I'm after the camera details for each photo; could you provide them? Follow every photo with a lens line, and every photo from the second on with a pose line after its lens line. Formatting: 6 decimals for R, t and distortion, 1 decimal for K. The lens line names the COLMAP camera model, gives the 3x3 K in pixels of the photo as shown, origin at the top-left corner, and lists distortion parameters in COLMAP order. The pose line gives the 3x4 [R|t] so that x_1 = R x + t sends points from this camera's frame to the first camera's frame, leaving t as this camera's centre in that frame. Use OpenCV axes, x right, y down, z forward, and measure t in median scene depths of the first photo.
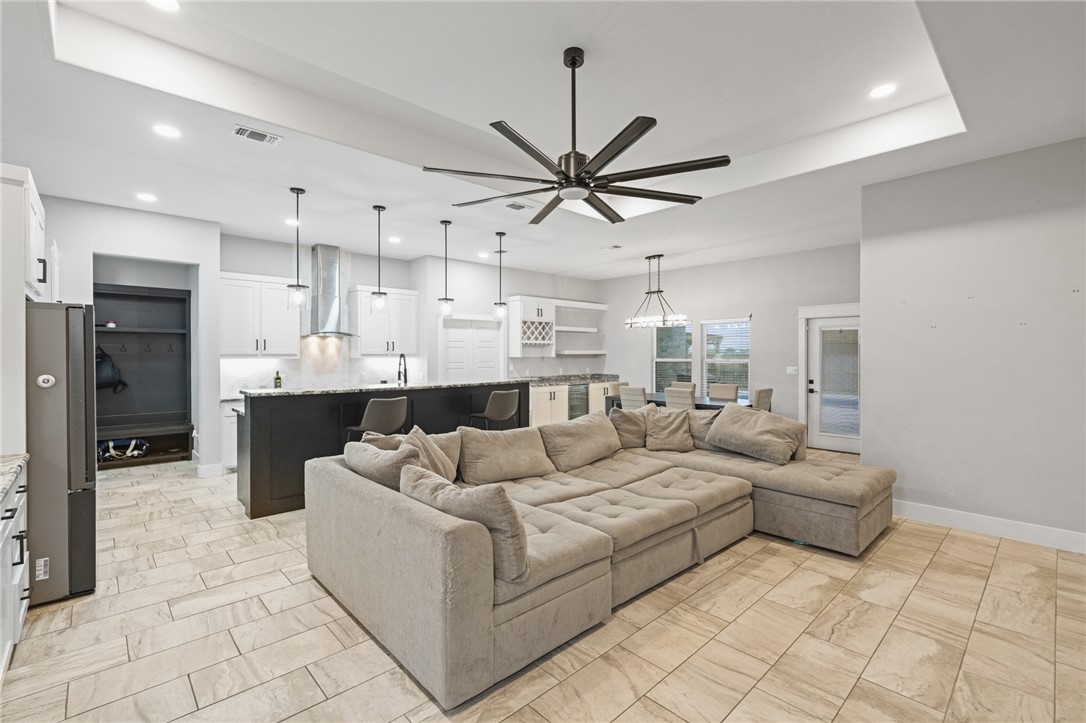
lens RADIAL K [[482.7, 0, 547.7], [0, 482.7, 354.6], [0, 0, 1]] dist [0.001884, 0.001605]
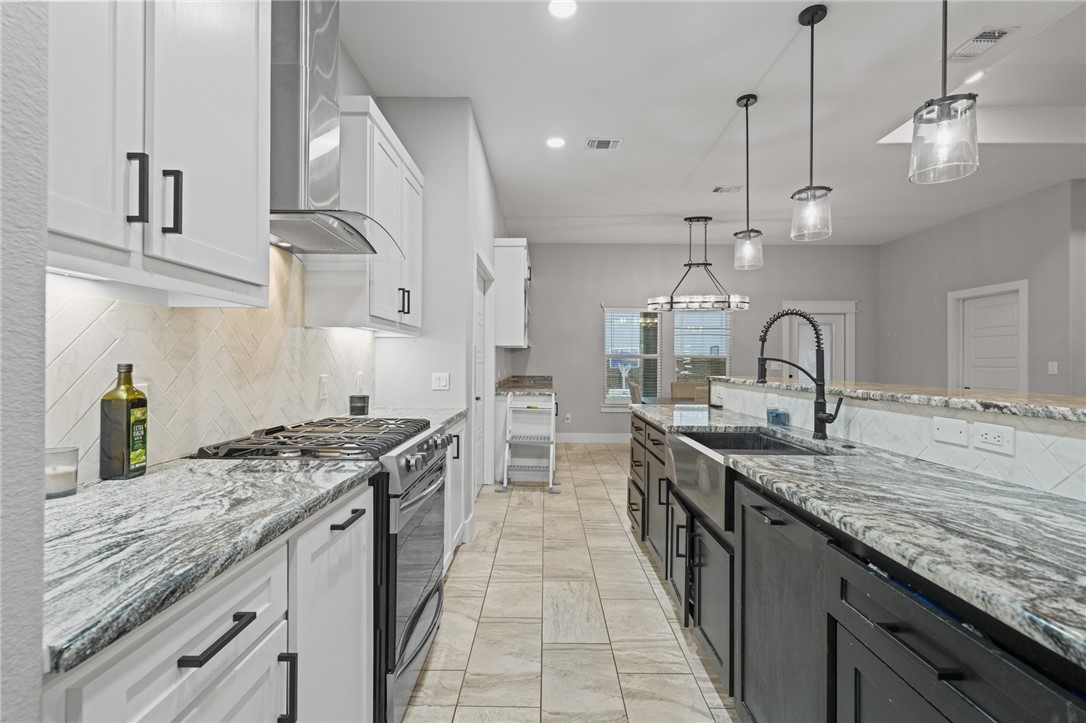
lens RADIAL K [[482.7, 0, 549.2], [0, 482.7, 361.9], [0, 0, 1]] dist [0.001884, 0.001605]
pose [[0.682232, 0.004457, 0.731123, -0.680663], [-0.003675, 0.999990, -0.002667, 0.038531], [-0.731127, -0.000867, 0.682241, 0.869524]]
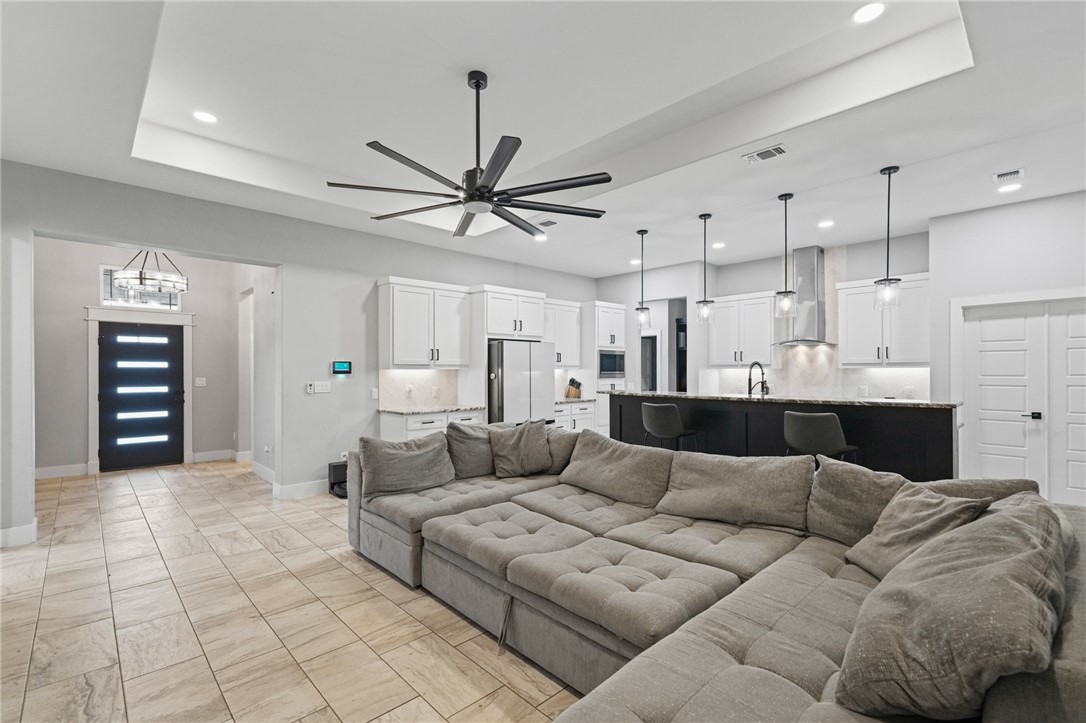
lens RADIAL K [[482.7, 0, 547.7], [0, 482.7, 372.1], [0, 0, 1]] dist [0.001884, 0.001605]
pose [[0.006620, 0.002694, -0.999974, 0.592027], [0.003835, 0.999989, 0.002720, 0.012833], [0.999971, -0.003853, 0.006610, 0.607618]]
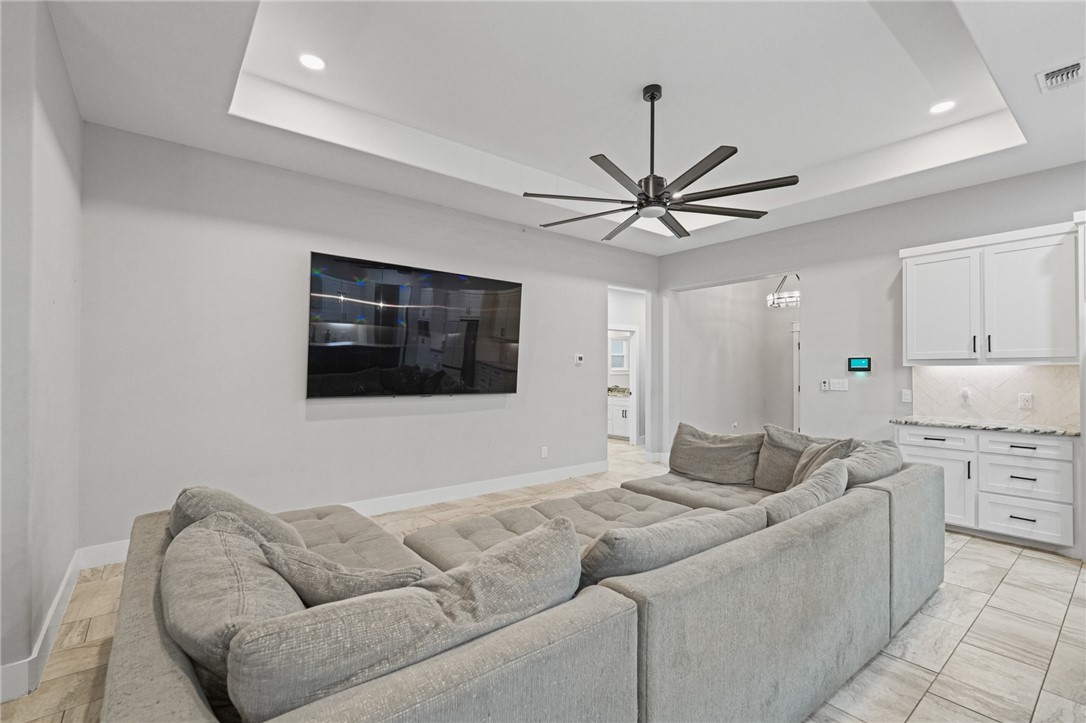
lens RADIAL K [[482.7, 0, 545.3], [0, 482.7, 361.0], [0, 0, 1]] dist [0.001884, 0.001605]
pose [[-0.998339, -0.002557, 0.057558, 0.142845], [-0.003789, 0.999766, -0.021309, 0.019677], [-0.057490, -0.021492, -0.998115, 1.112951]]
